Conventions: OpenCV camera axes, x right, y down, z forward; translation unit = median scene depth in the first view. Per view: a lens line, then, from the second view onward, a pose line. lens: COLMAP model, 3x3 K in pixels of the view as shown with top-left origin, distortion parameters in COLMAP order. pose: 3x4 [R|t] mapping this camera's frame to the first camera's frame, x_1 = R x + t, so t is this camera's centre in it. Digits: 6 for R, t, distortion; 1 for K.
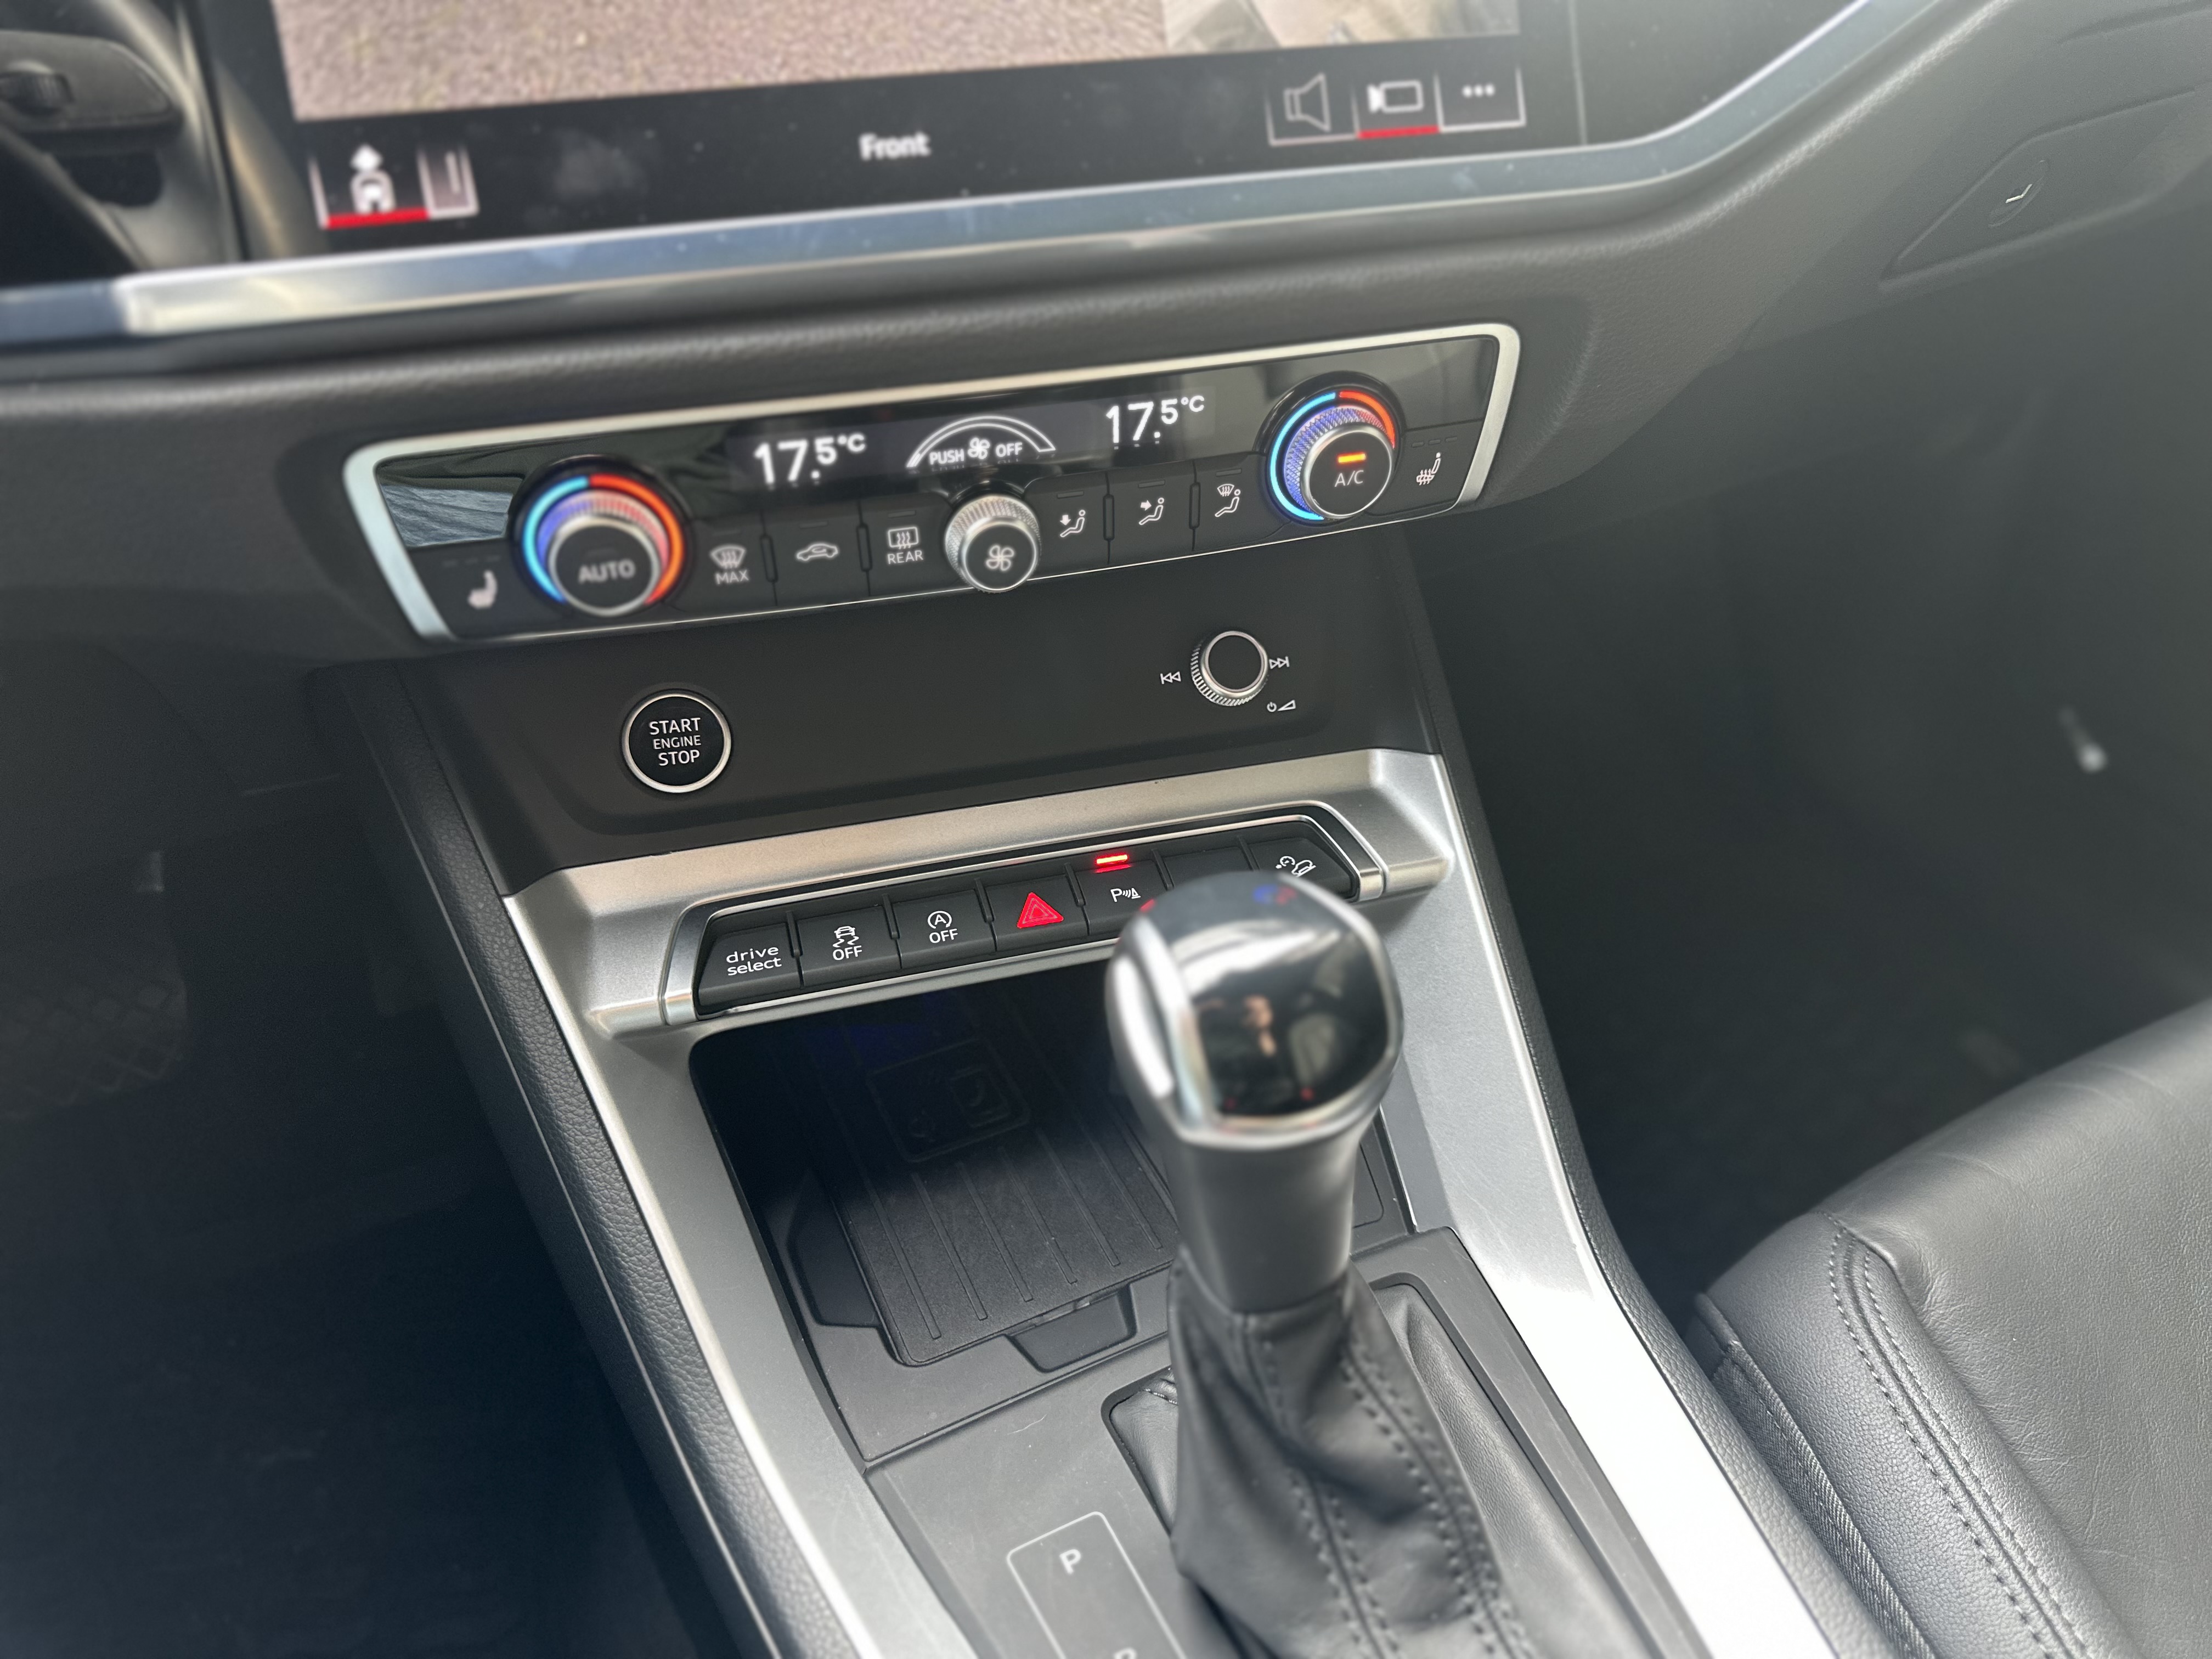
lens RADIAL K [[1589.7, 0, 1106.0], [0, 1589.7, 829.5], [0, 0, 1]] dist [0.131274, -0.227064]
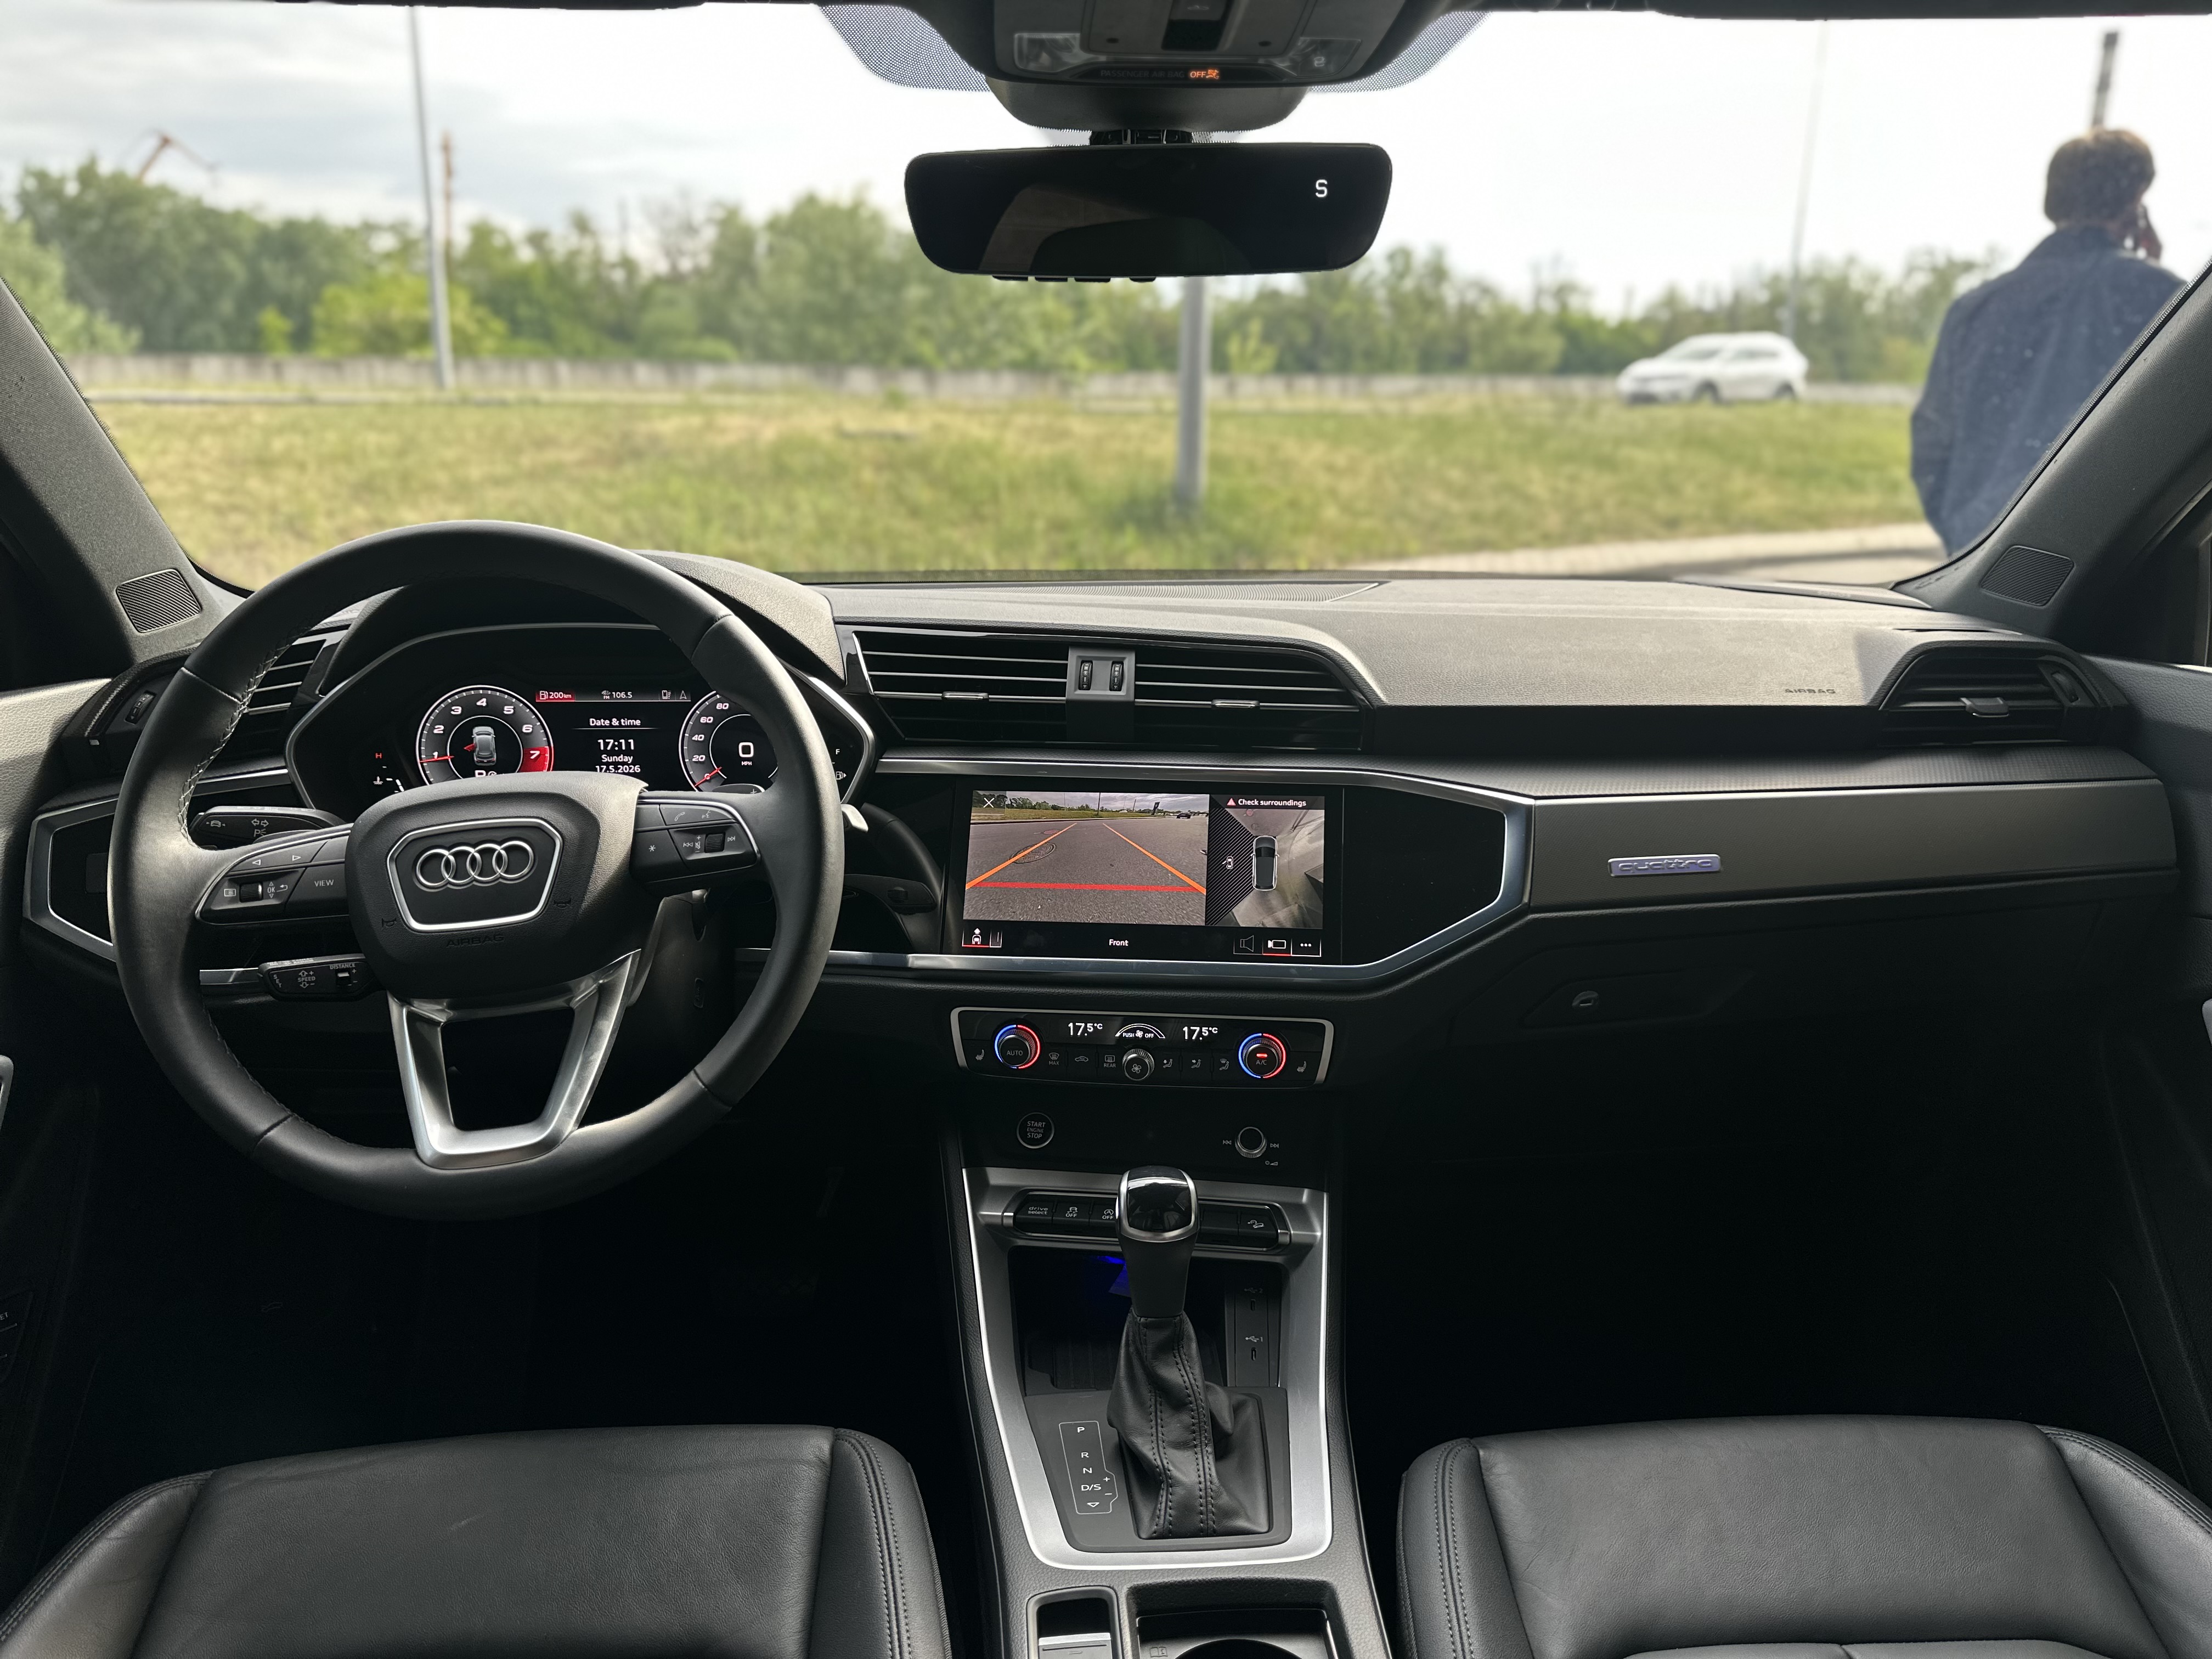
lens RADIAL K [[1567.0, 0, 1158.1], [0, 1567.0, 823.1], [0, 0, 1]] dist [0.055526, -0.089836]
pose [[0.934129, 0.081357, -0.347540, 0.958413], [-0.221921, 0.894986, -0.386976, 0.548446], [0.279561, 0.438612, 0.854087, -1.707811]]
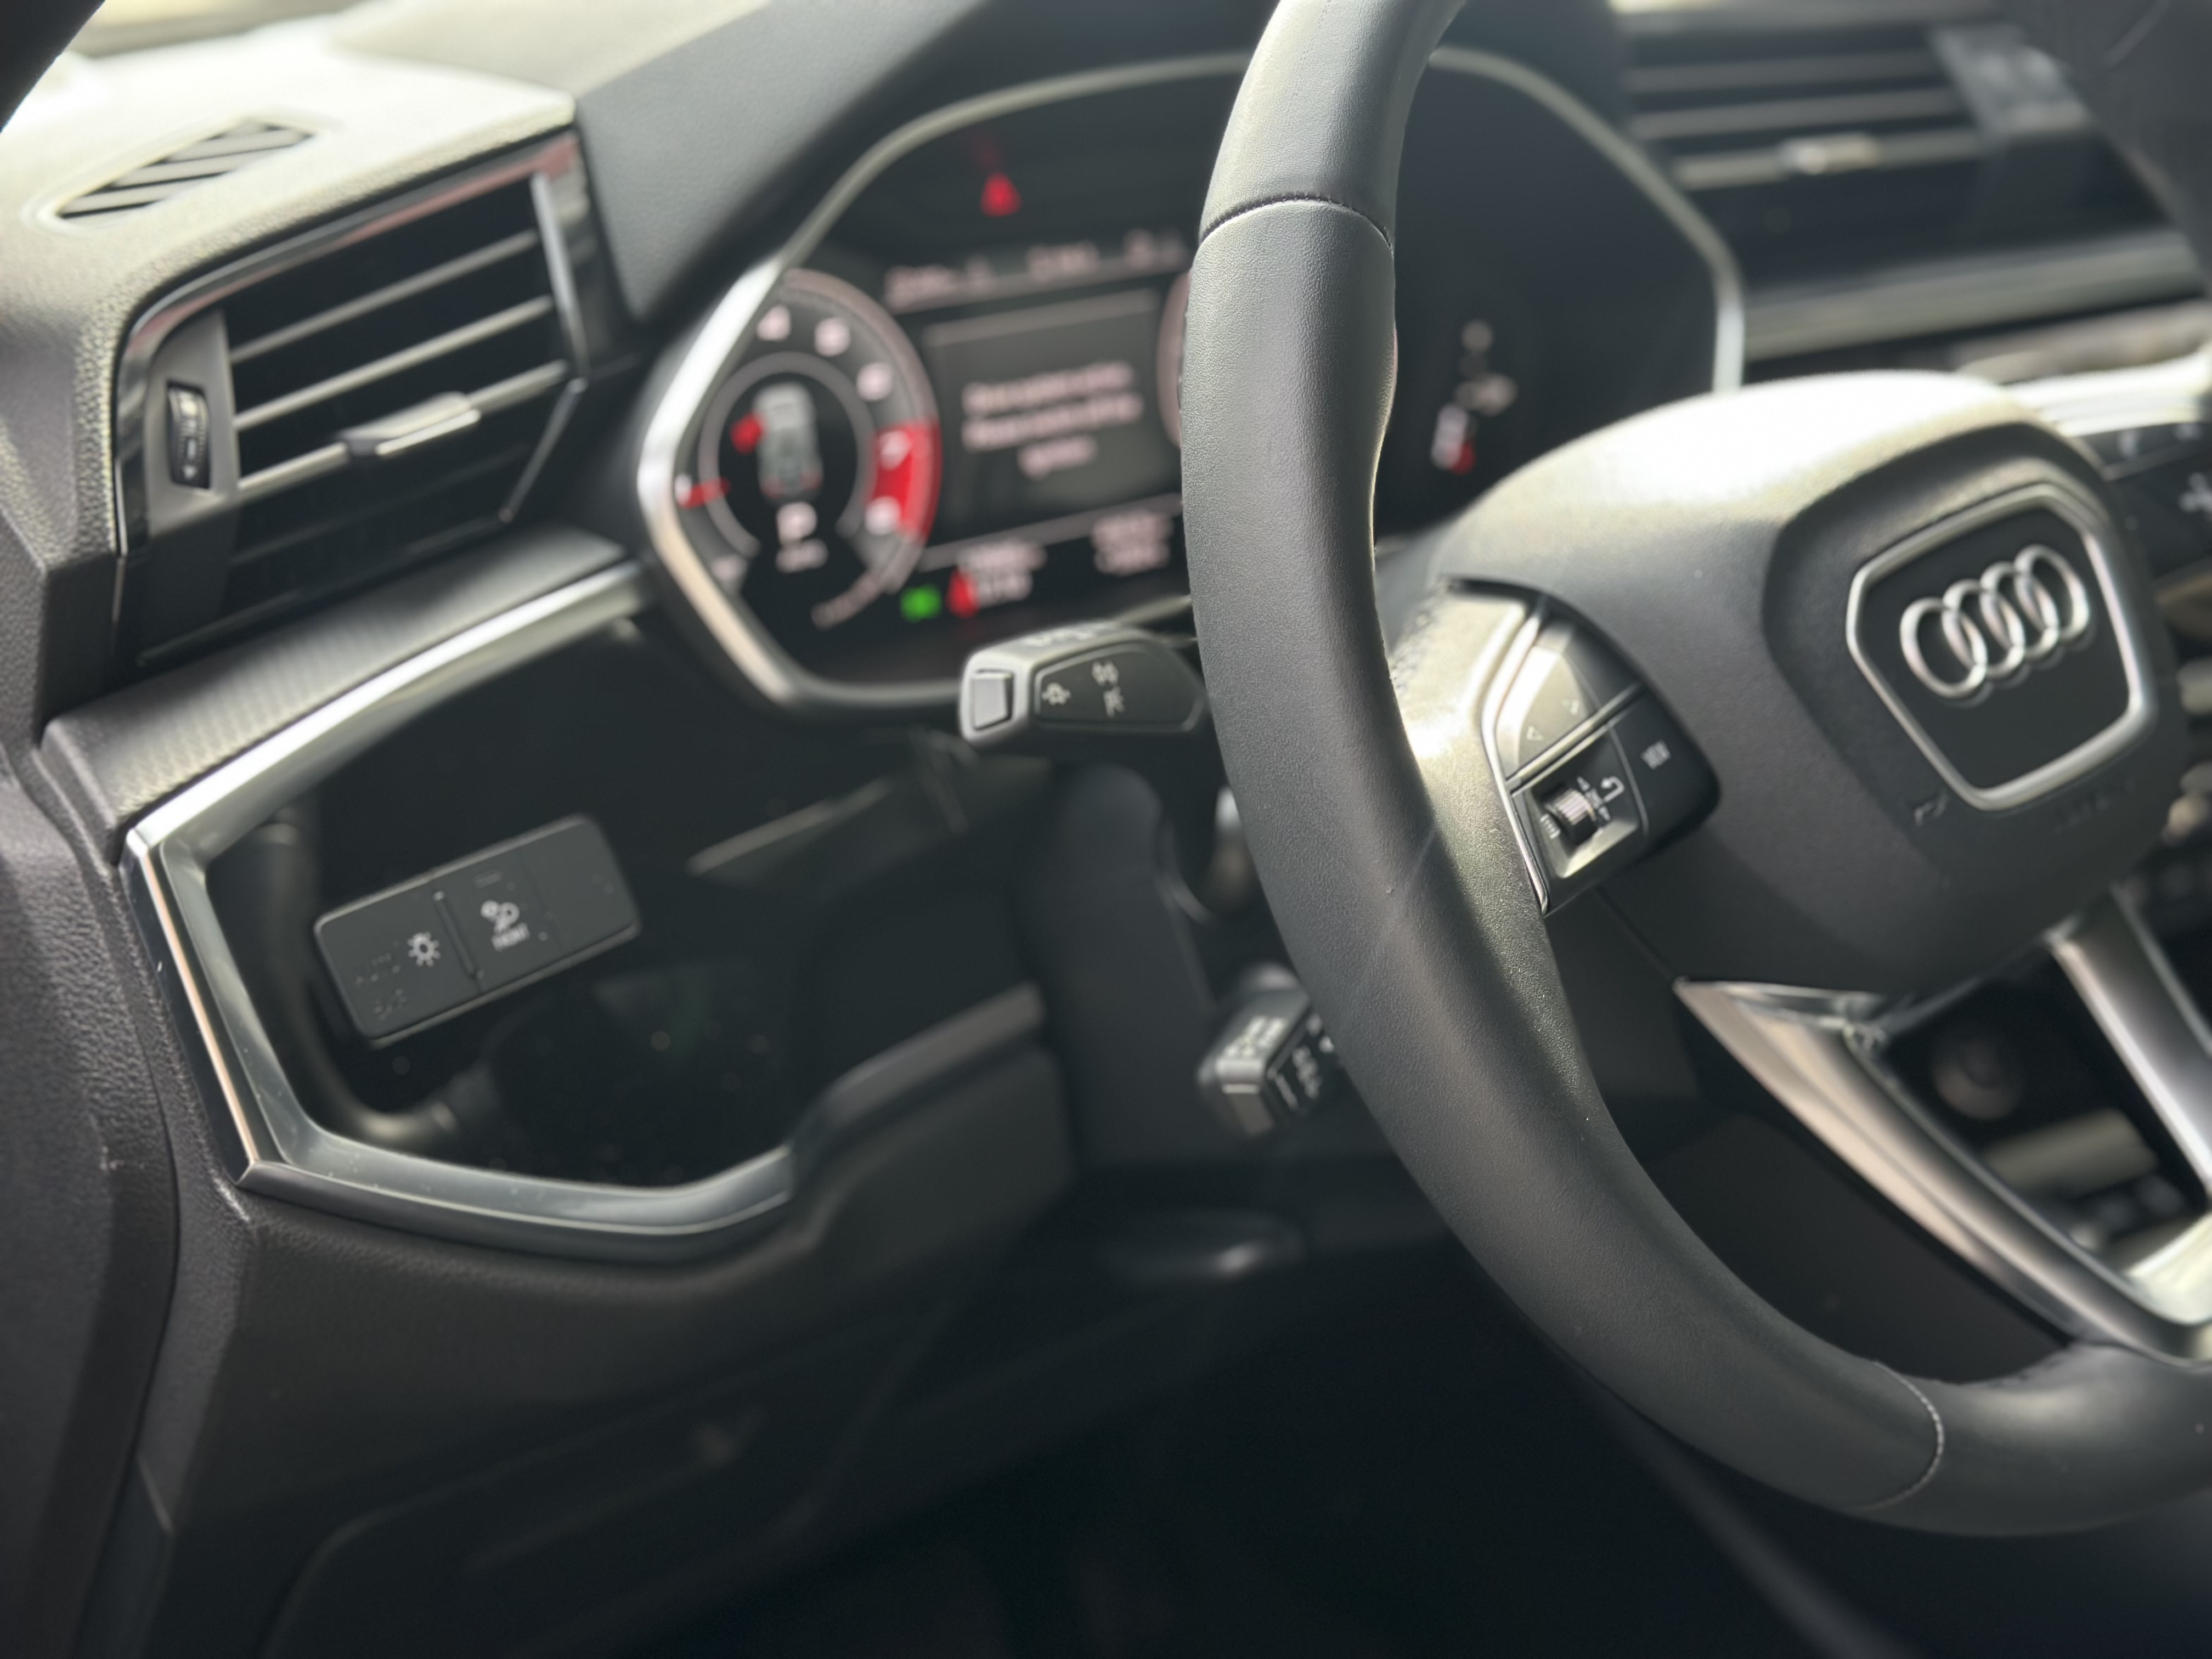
lens RADIAL K [[3090.6, 0, 1106.0], [0, 3090.6, 829.5], [0, 0, 1]] dist [-0.010119, 0.000045]
pose [[0.970117, -0.112379, 0.215044, -1.733070], [0.178574, 0.930704, -0.319220, 0.504376], [-0.164268, 0.348082, 0.922960, -1.463951]]
